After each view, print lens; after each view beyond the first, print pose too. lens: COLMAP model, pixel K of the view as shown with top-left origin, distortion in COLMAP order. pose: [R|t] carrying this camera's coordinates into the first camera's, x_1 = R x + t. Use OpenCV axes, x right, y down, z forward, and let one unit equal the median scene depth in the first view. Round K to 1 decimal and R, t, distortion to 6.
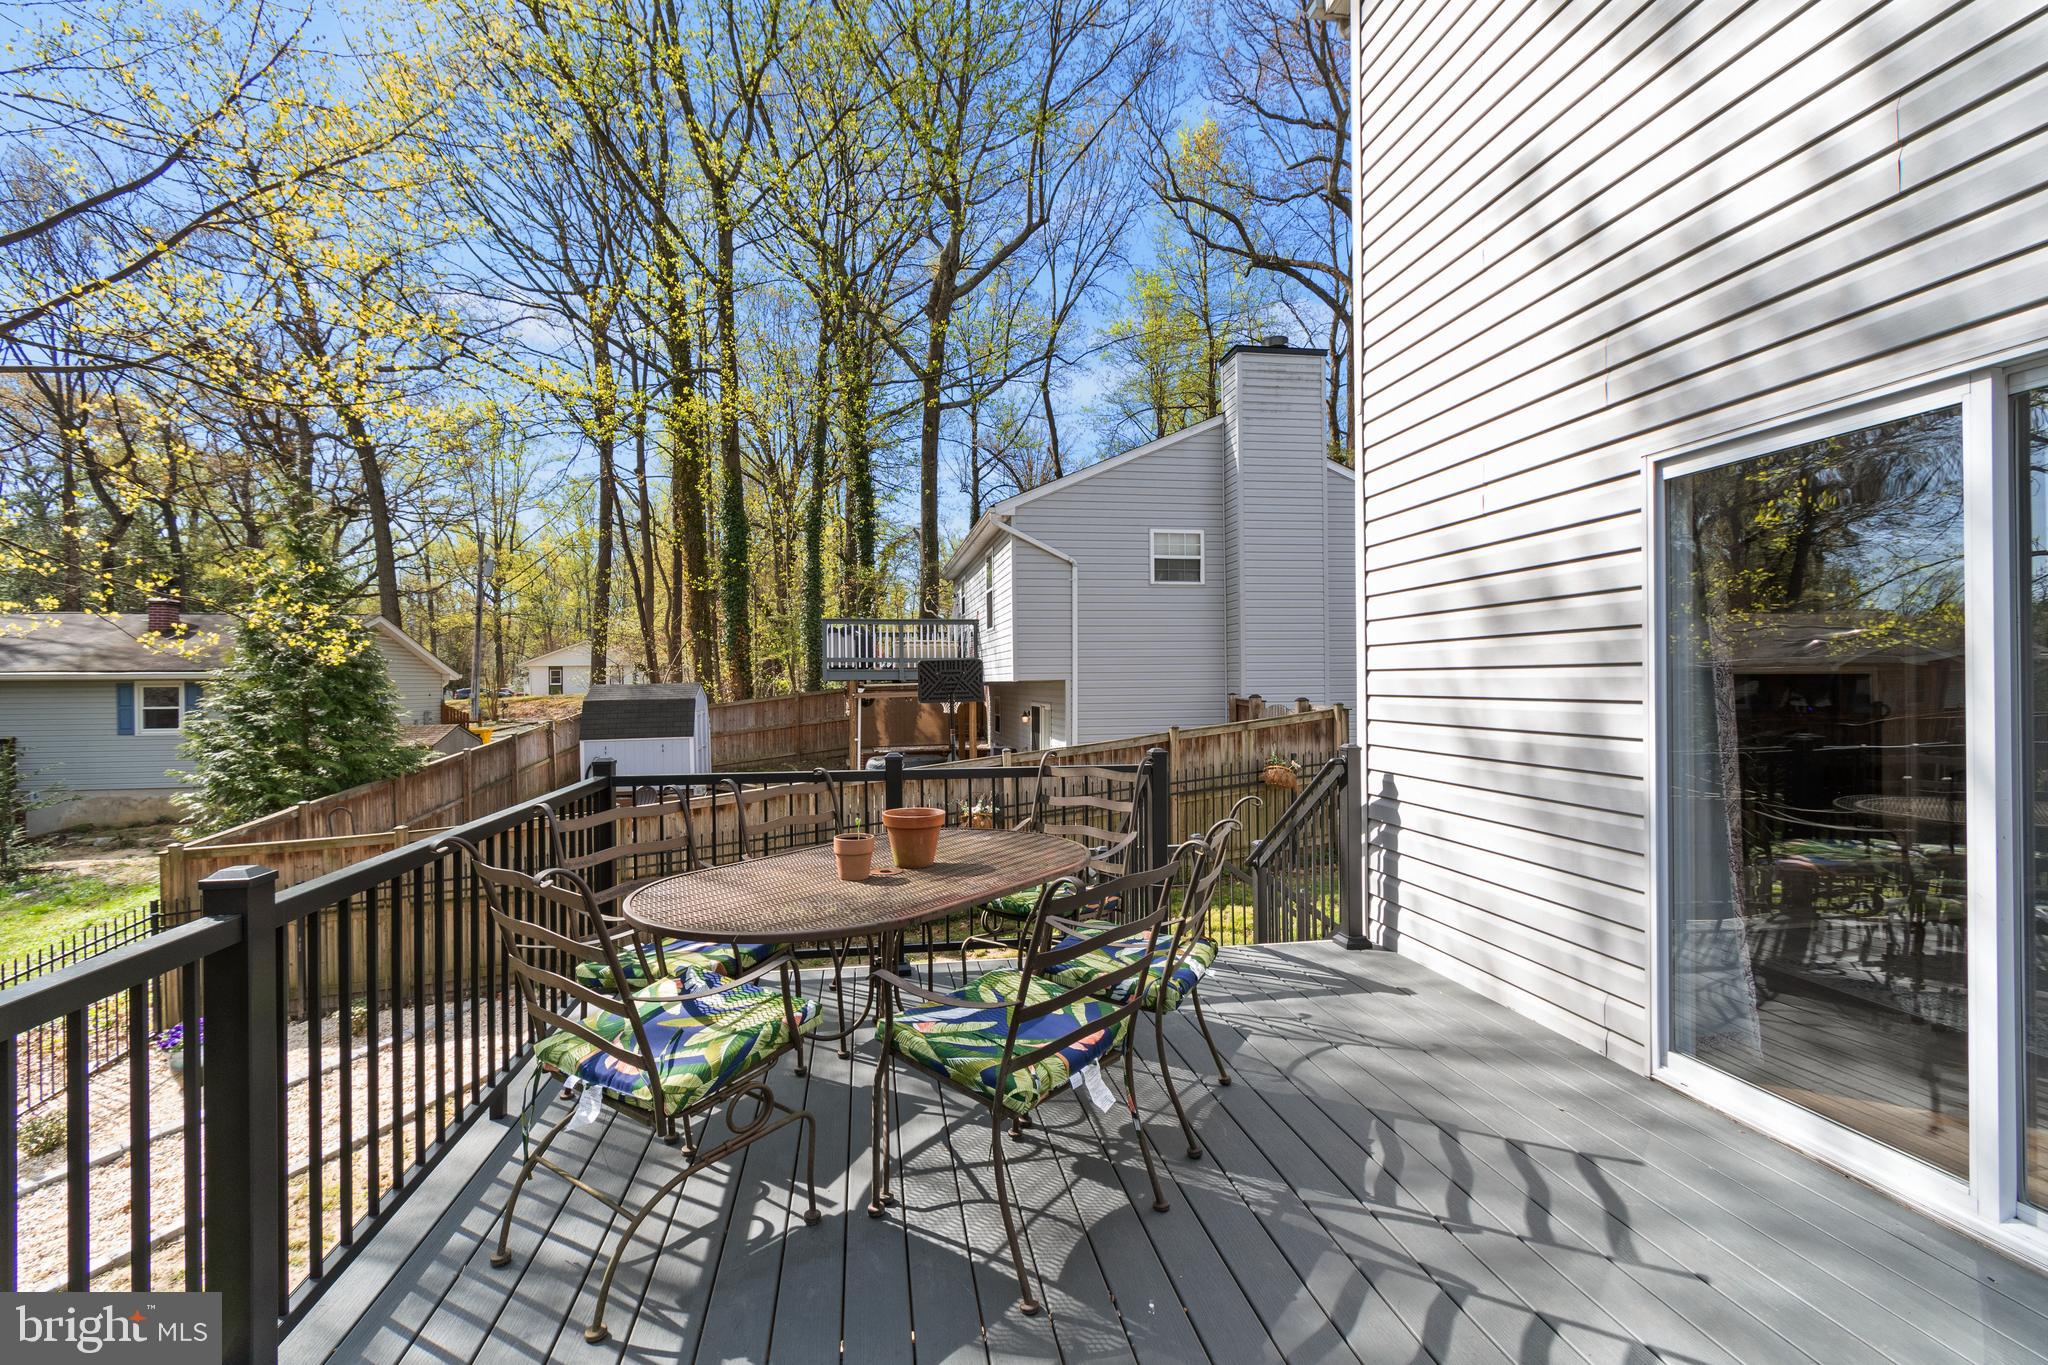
lens RADIAL K [[909.9, 0, 1020.4], [0, 909.9, 682.8], [0, 0, 1]] dist [0.001962, 0.001565]
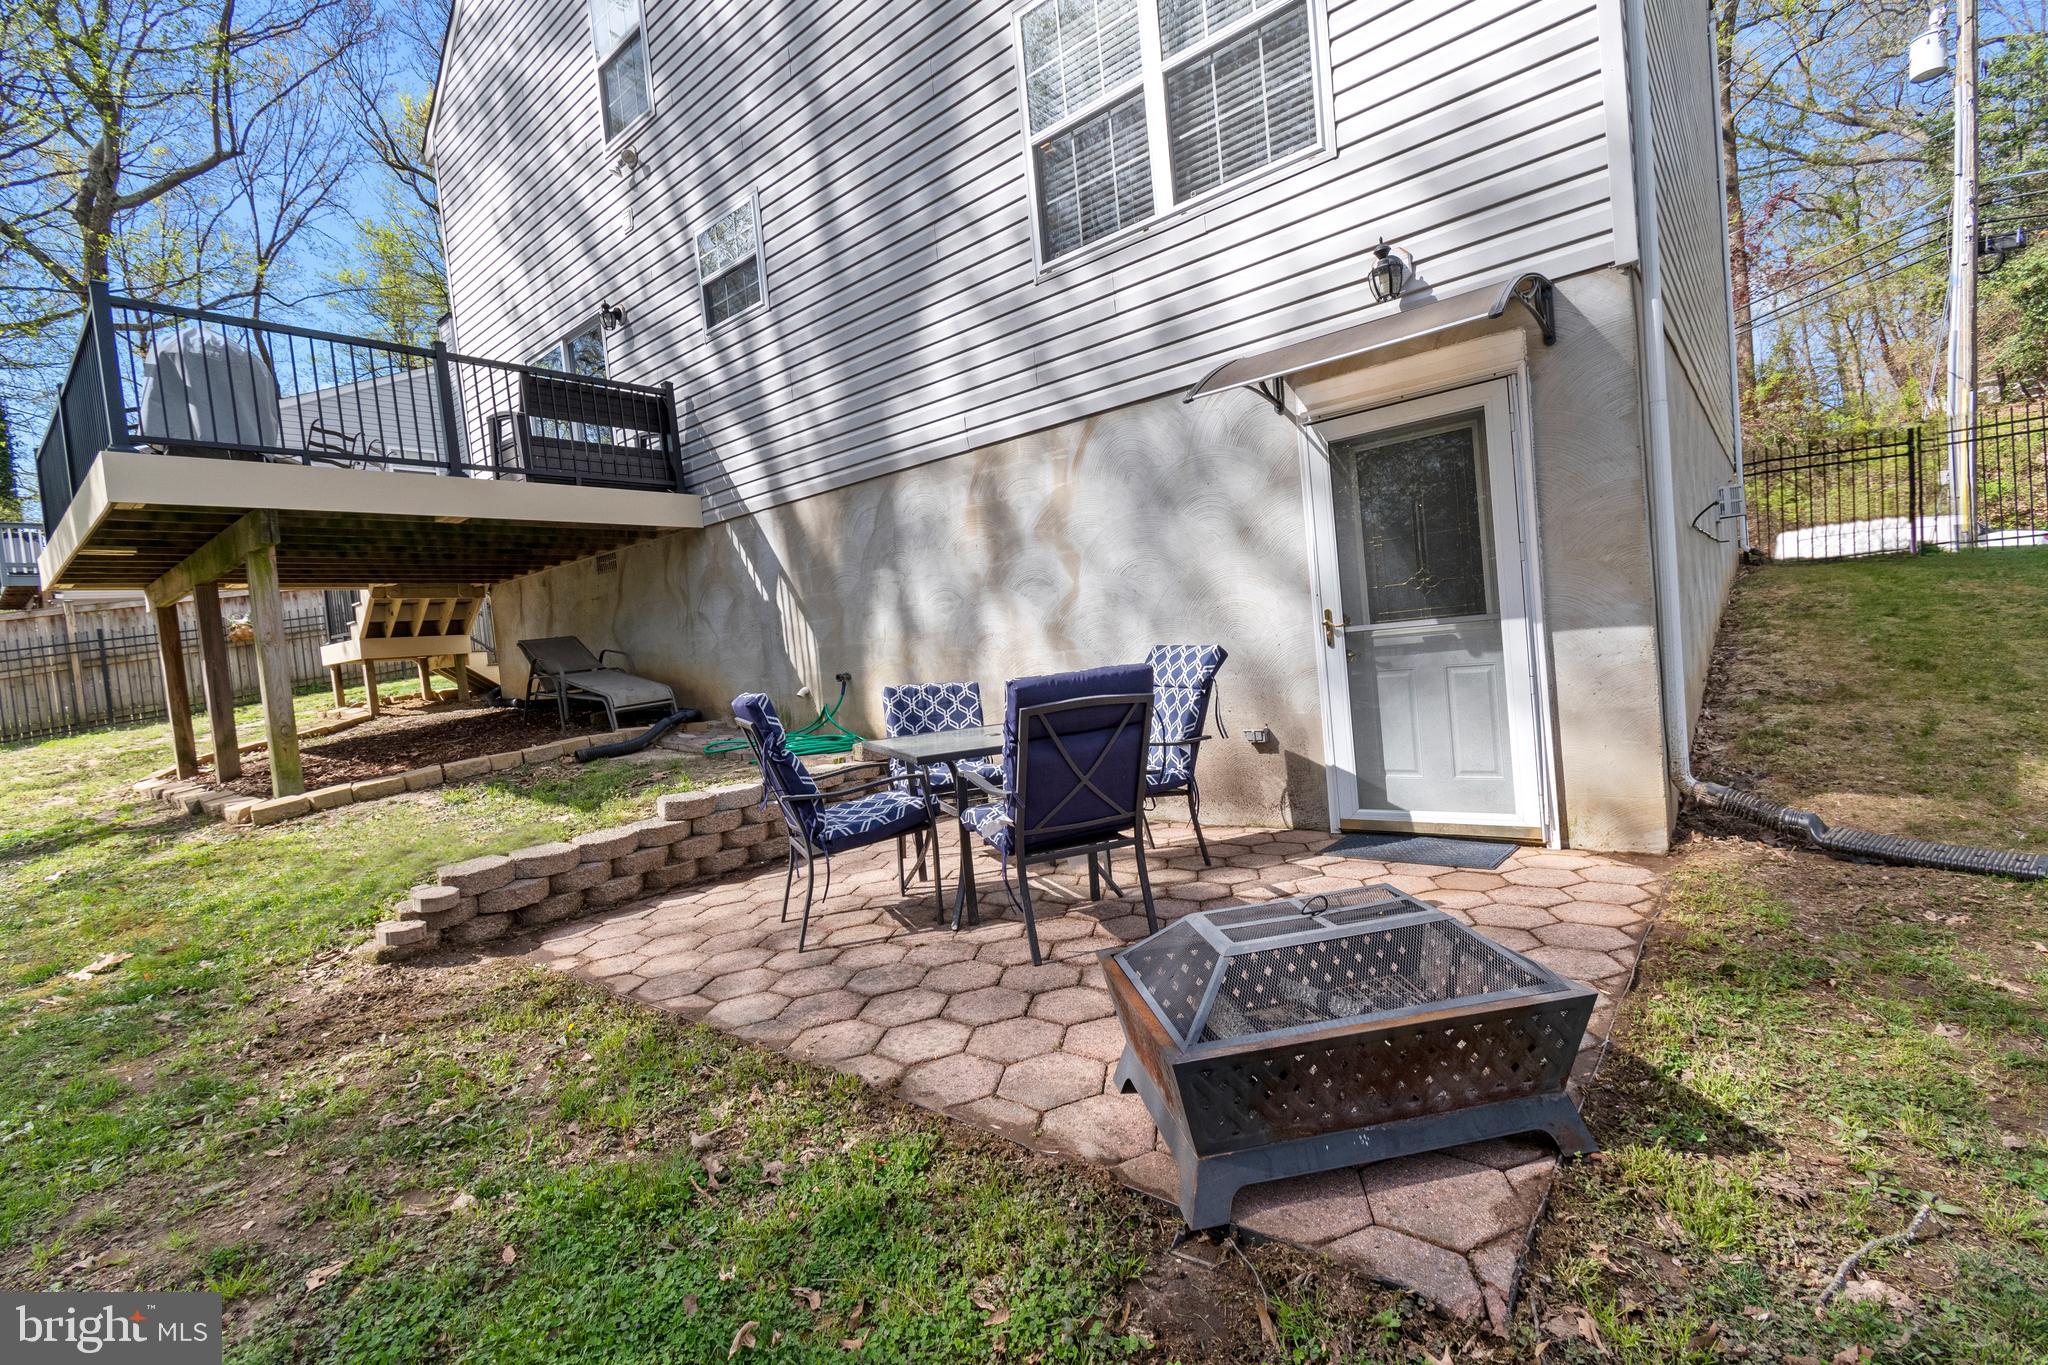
lens RADIAL K [[909.9, 0, 1019.8], [0, 909.9, 694.9], [0, 0, 1]] dist [0.001962, 0.001565]
pose [[0.757870, -0.087986, 0.646445, -0.020825], [0.080174, 0.995914, 0.041558, 0.092982], [-0.647460, 0.020332, 0.761828, -0.259818]]
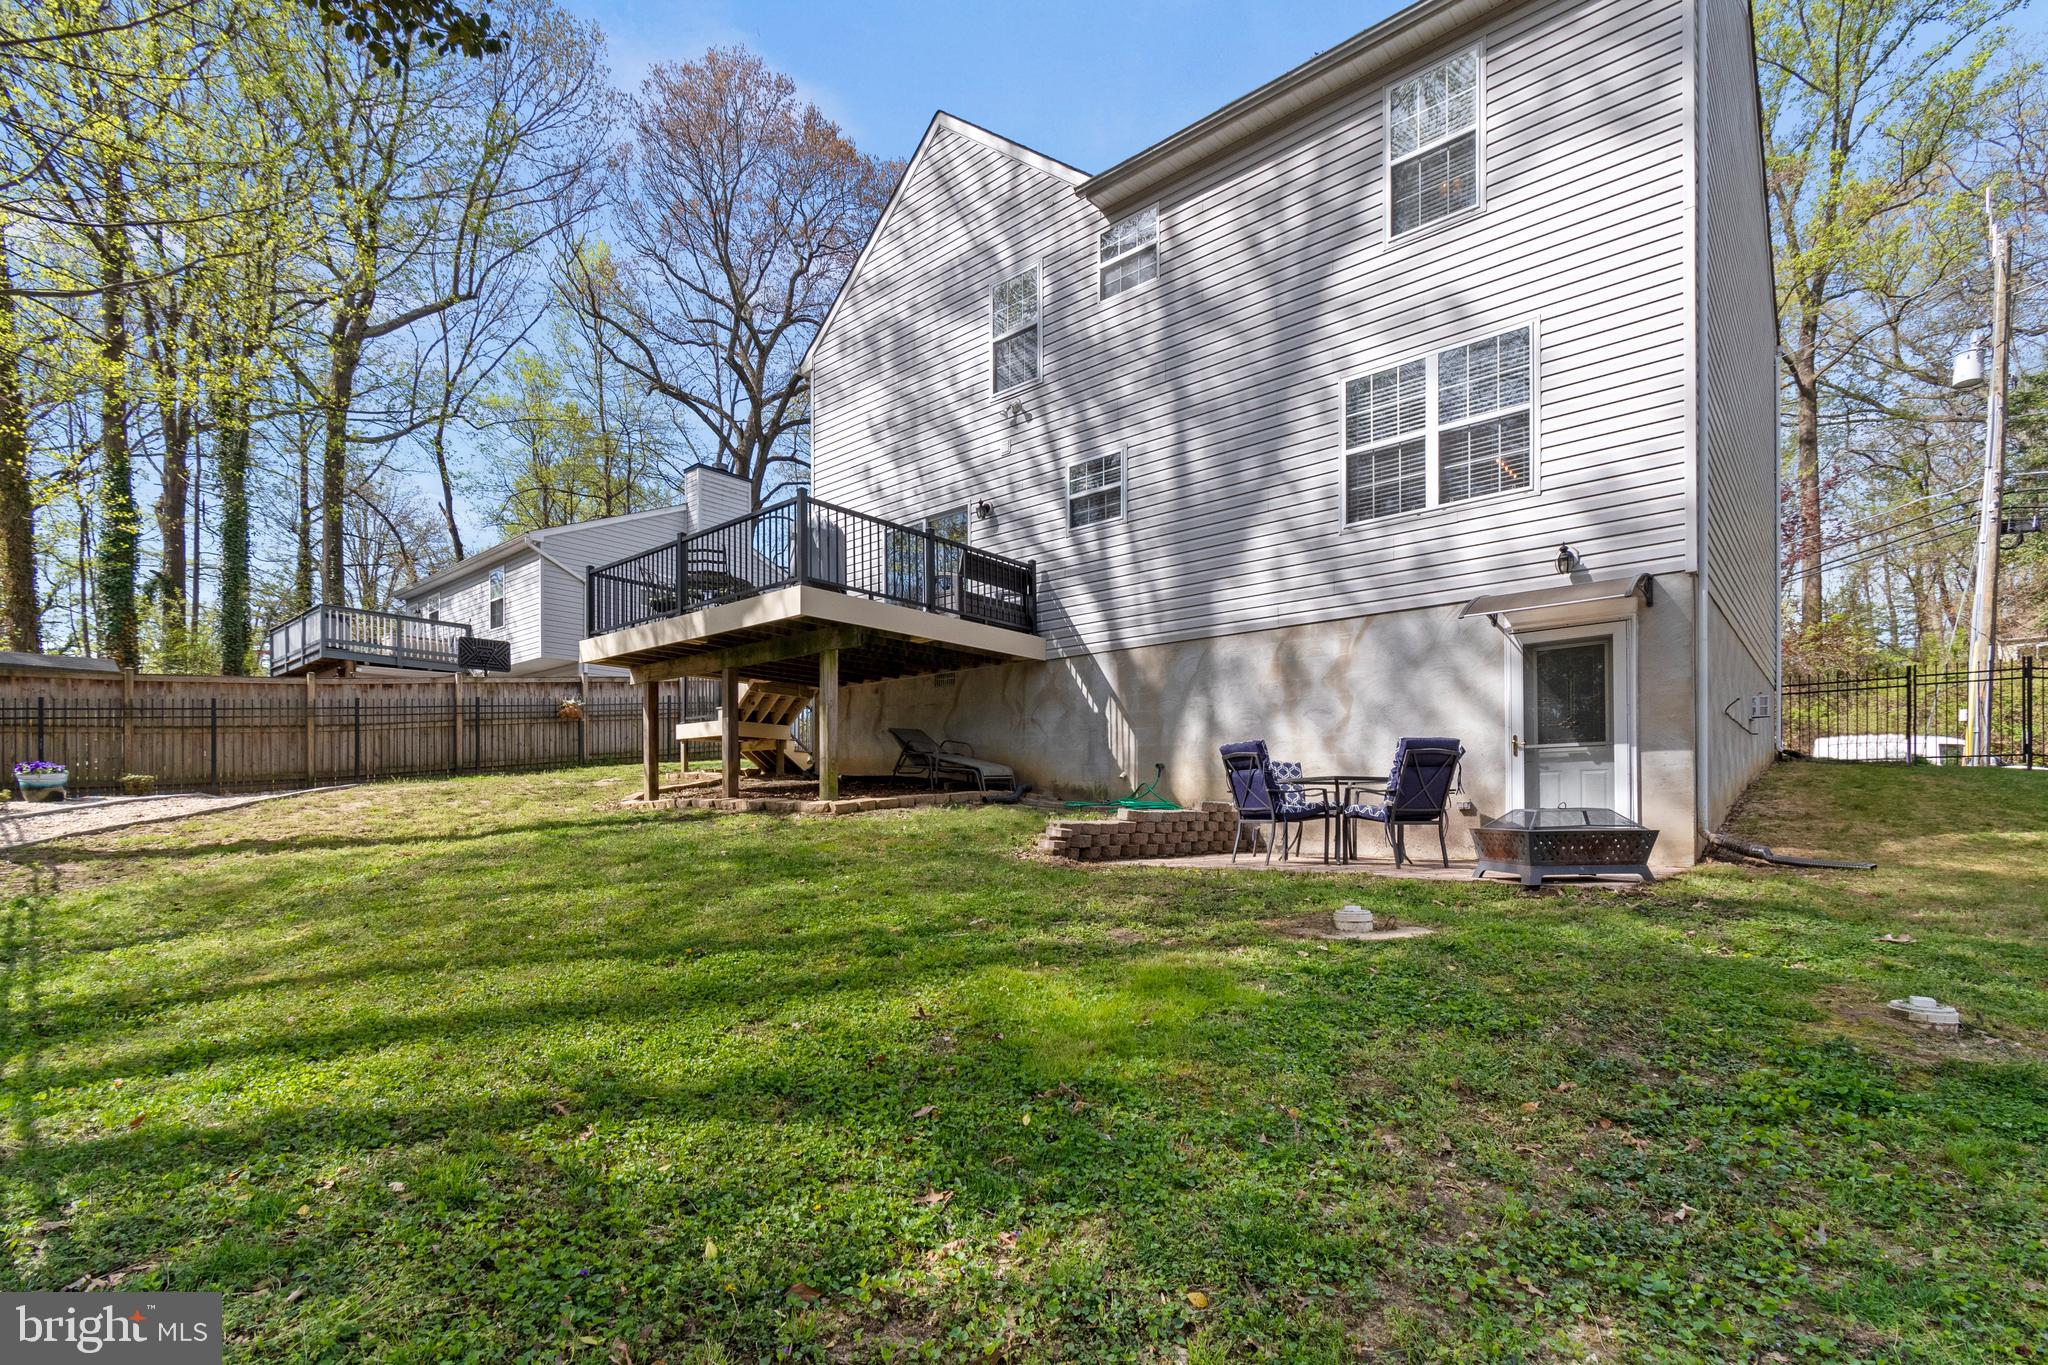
lens RADIAL K [[966.1, 0, 1025.5], [0, 966.1, 820.0], [0, 0, 1]] dist [0.001330, -0.001454]
pose [[0.773407, 0.014450, 0.633745, -0.171916], [-0.013166, 0.999891, -0.006732, 0.117213], [-0.633773, -0.003137, 0.773513, -0.306741]]
